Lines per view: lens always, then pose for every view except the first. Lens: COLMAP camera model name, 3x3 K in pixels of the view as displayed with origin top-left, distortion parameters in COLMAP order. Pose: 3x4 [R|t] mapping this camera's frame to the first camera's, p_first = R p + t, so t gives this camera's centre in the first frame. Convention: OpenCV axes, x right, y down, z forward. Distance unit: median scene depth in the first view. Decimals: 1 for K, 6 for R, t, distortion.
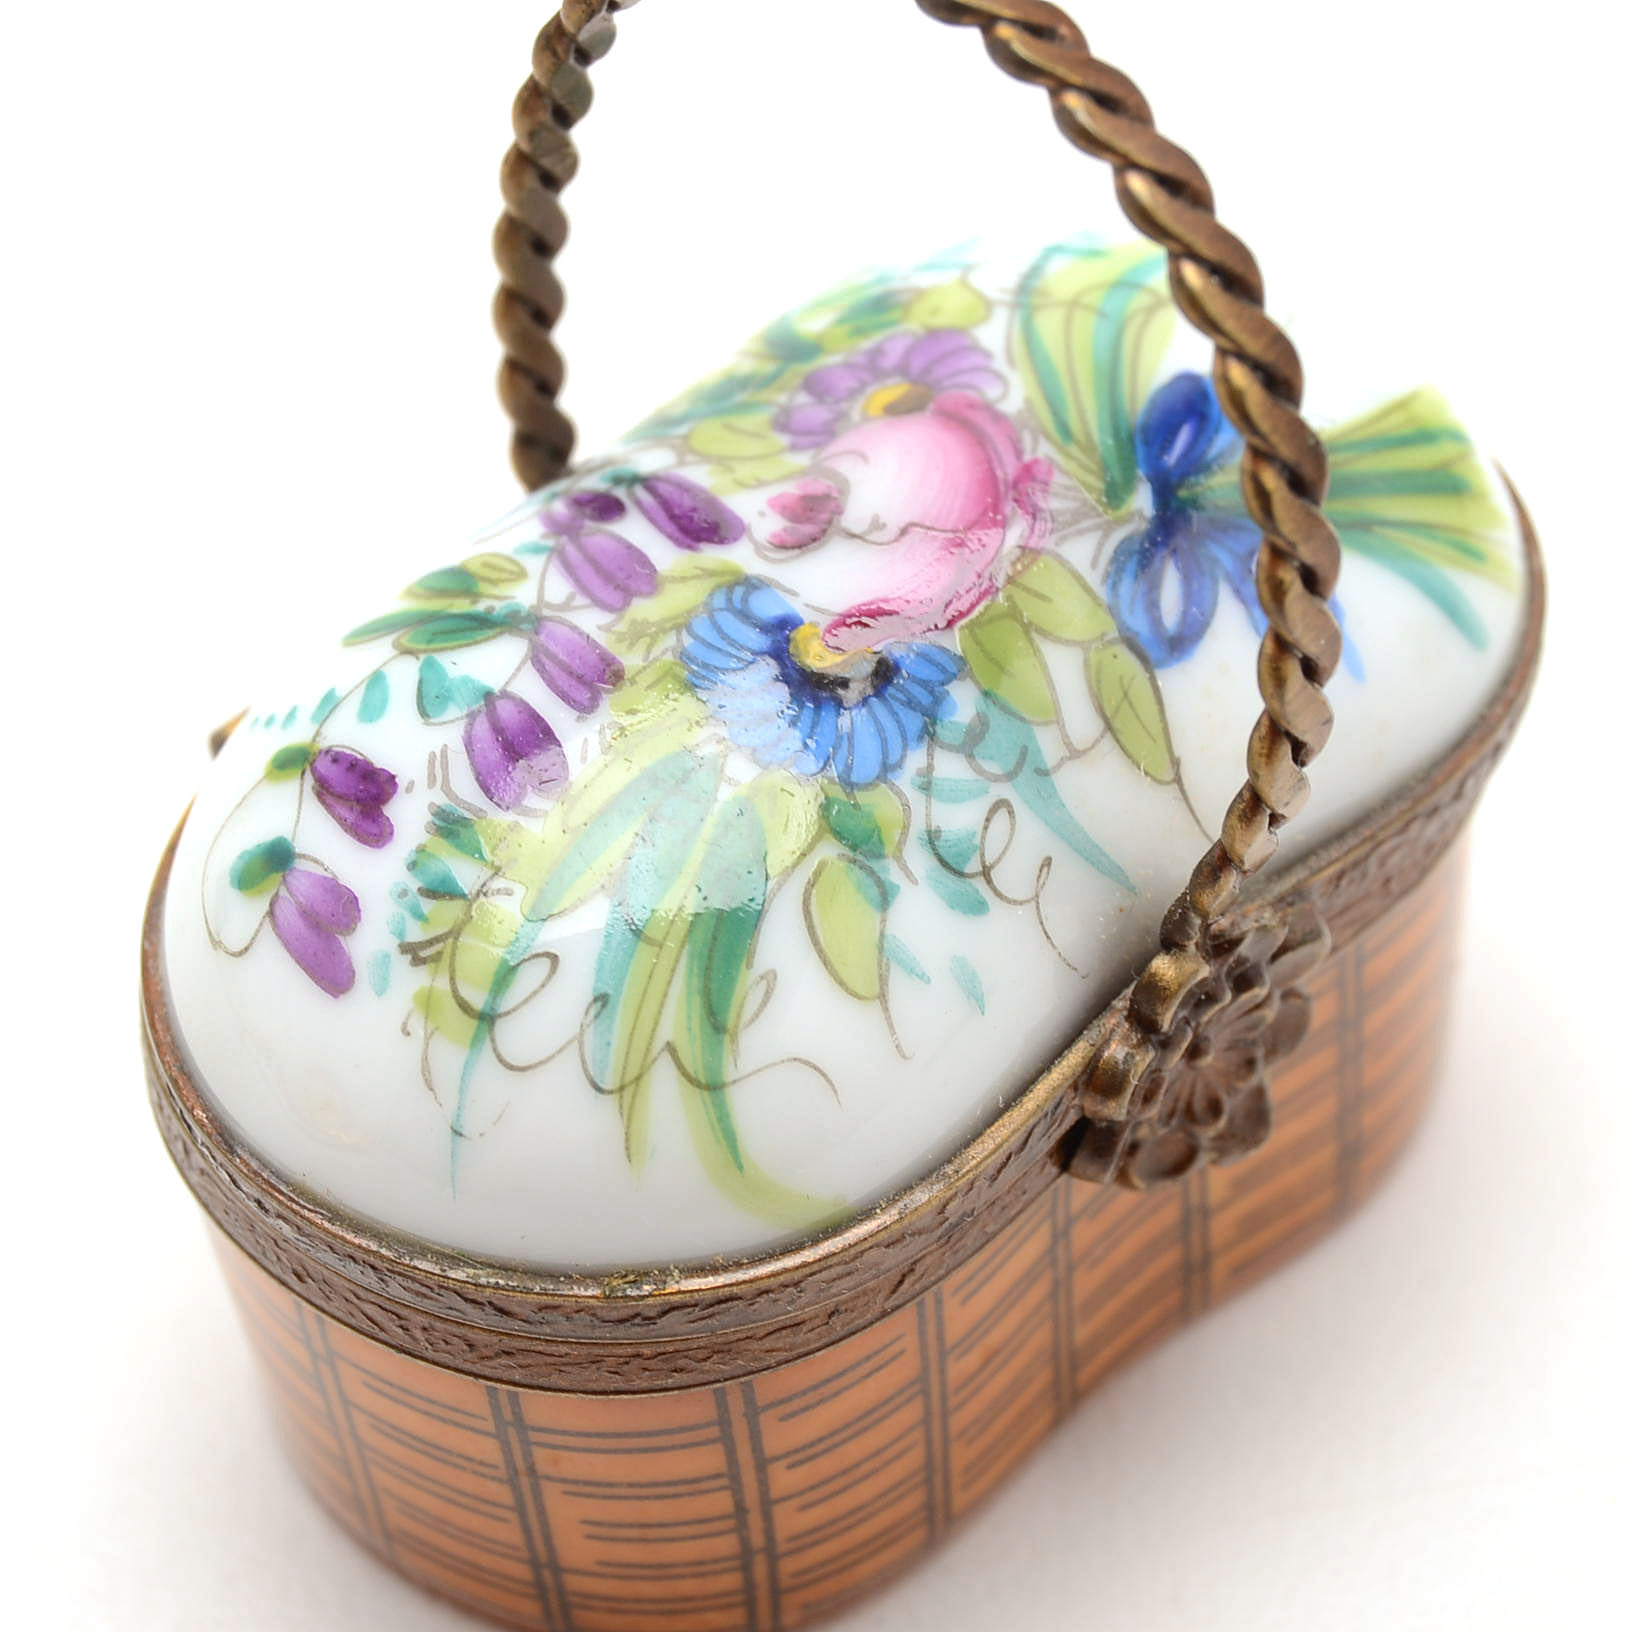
lens RADIAL K [[4840.4, 0, 816.0], [0, 4840.4, 816.0], [0, 0, 1]] dist [-0.067868, 0.282890]
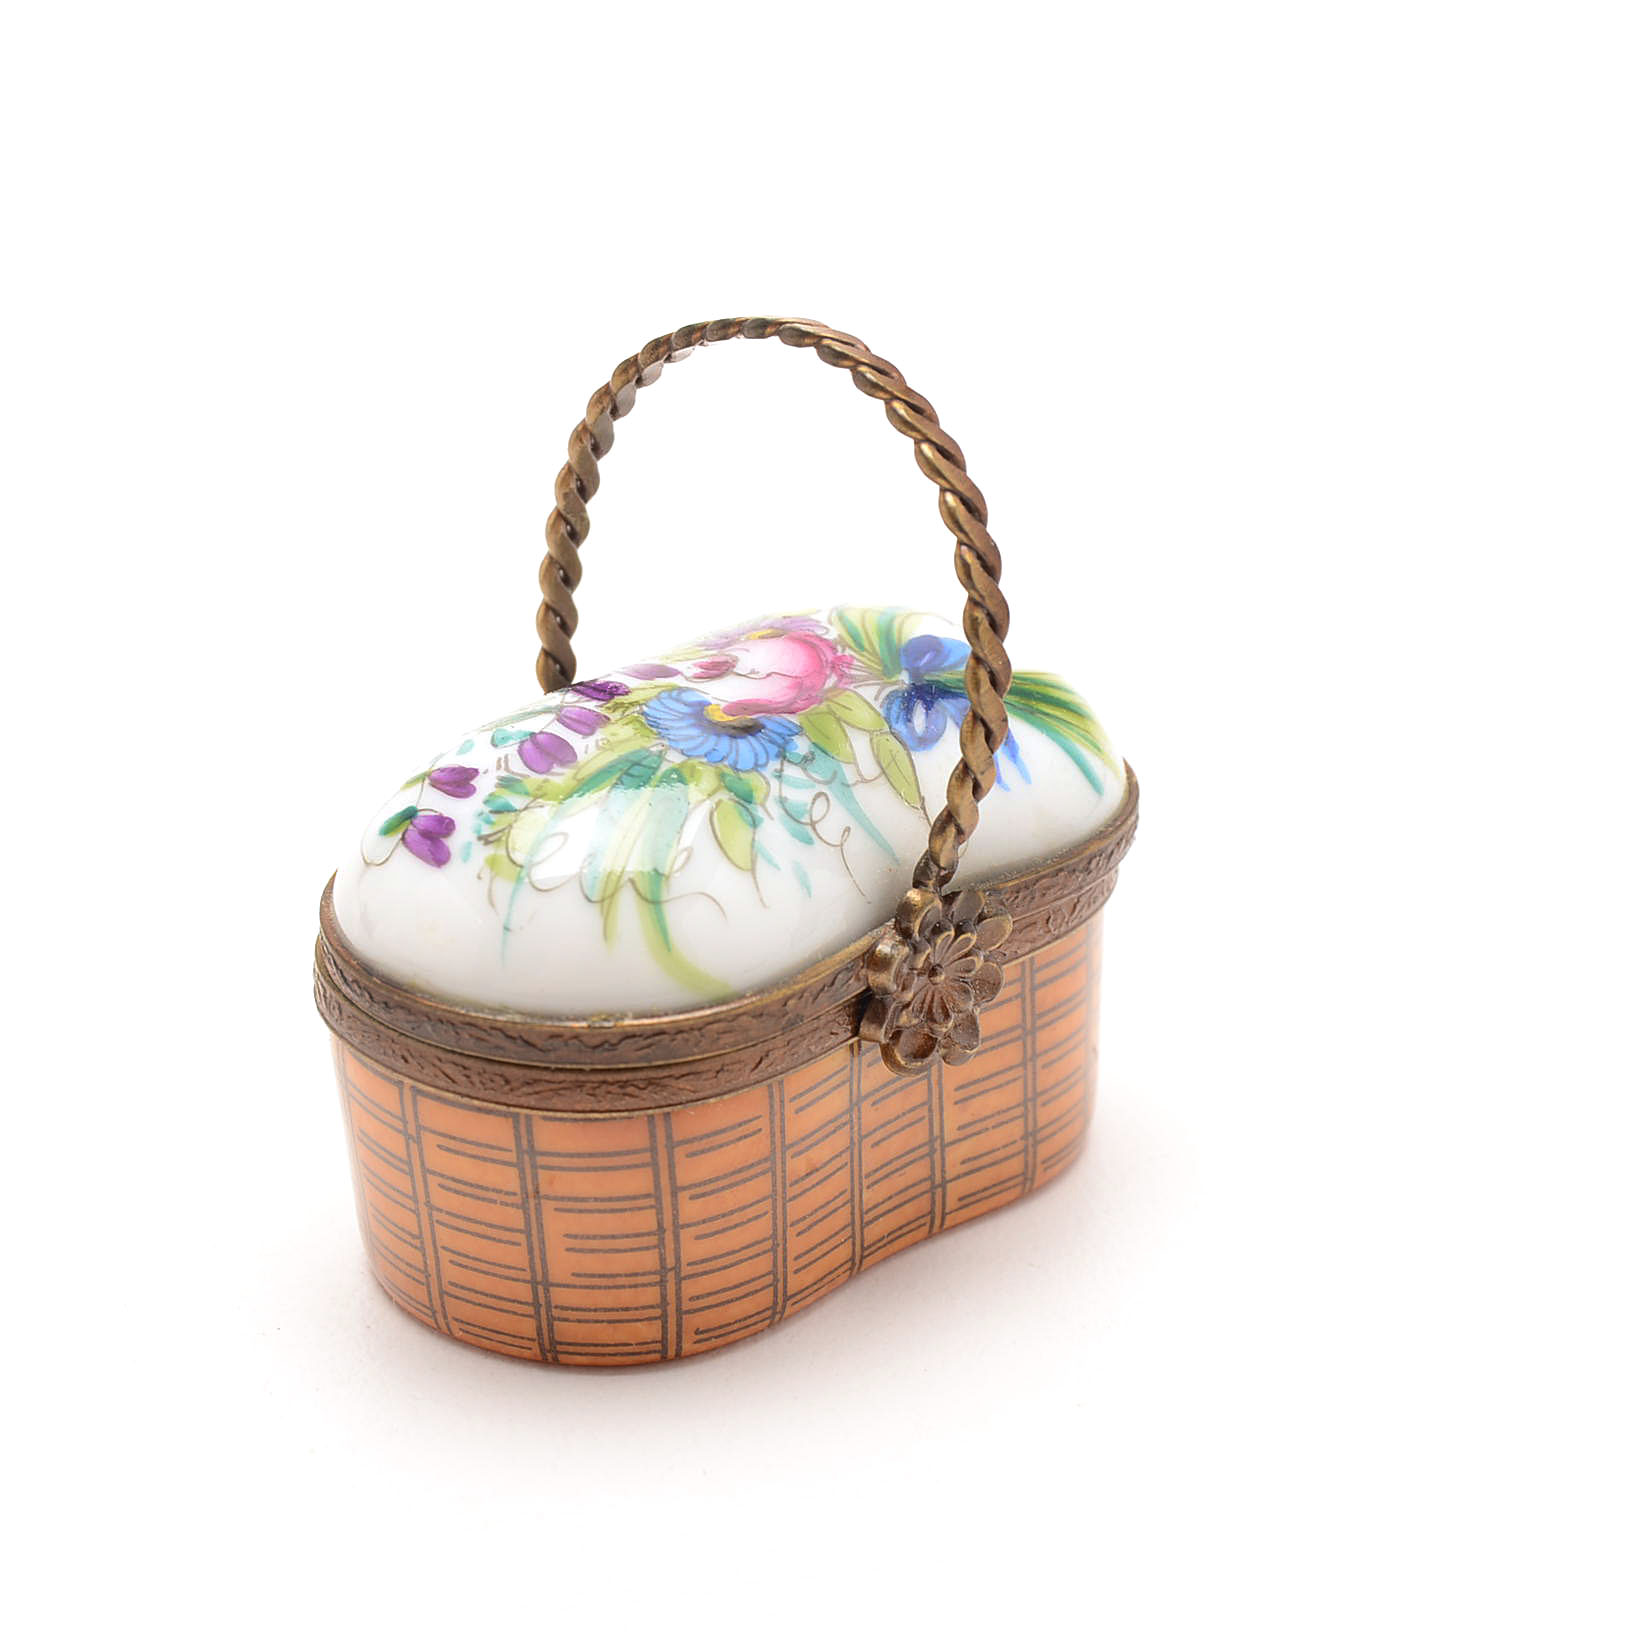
lens RADIAL K [[3660.3, 0, 816.0], [0, 3660.3, 816.0], [0, 0, 1]] dist [-0.061248, -0.071247]
pose [[0.999340, 0.023714, 0.027522, -0.000292], [-0.011693, 0.927215, -0.374347, 0.498676], [-0.034396, 0.373778, 0.926880, -0.227246]]
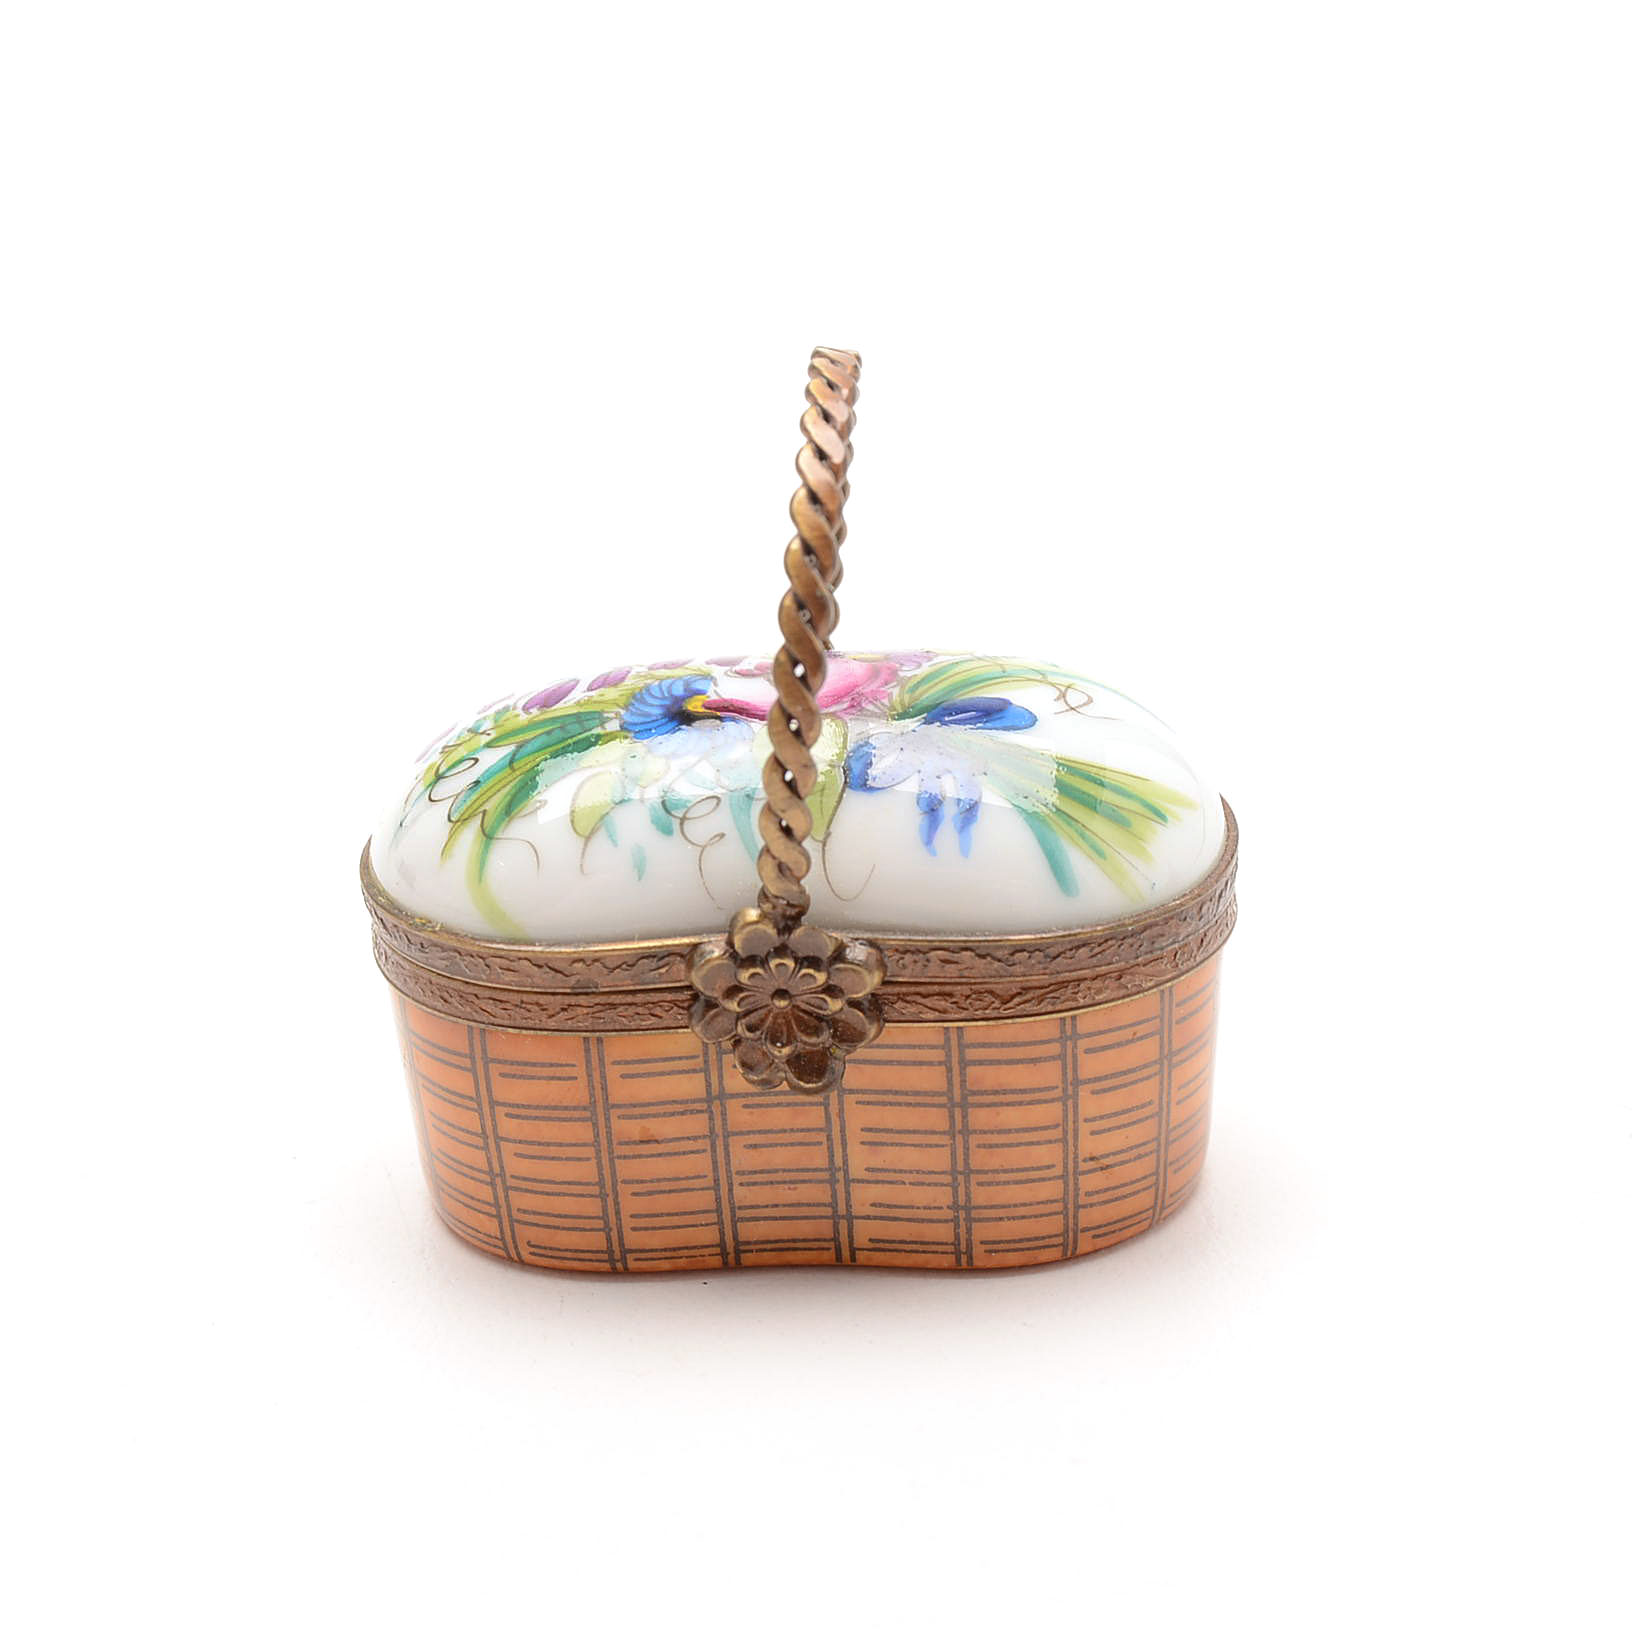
lens RADIAL K [[3660.3, 0, 816.0], [0, 3660.3, 816.0], [0, 0, 1]] dist [-0.061248, -0.071247]
pose [[0.685404, 0.284652, -0.670220, 0.997426], [-0.509011, 0.845482, -0.161455, 0.208584], [0.520700, 0.451812, 0.724388, 0.008835]]
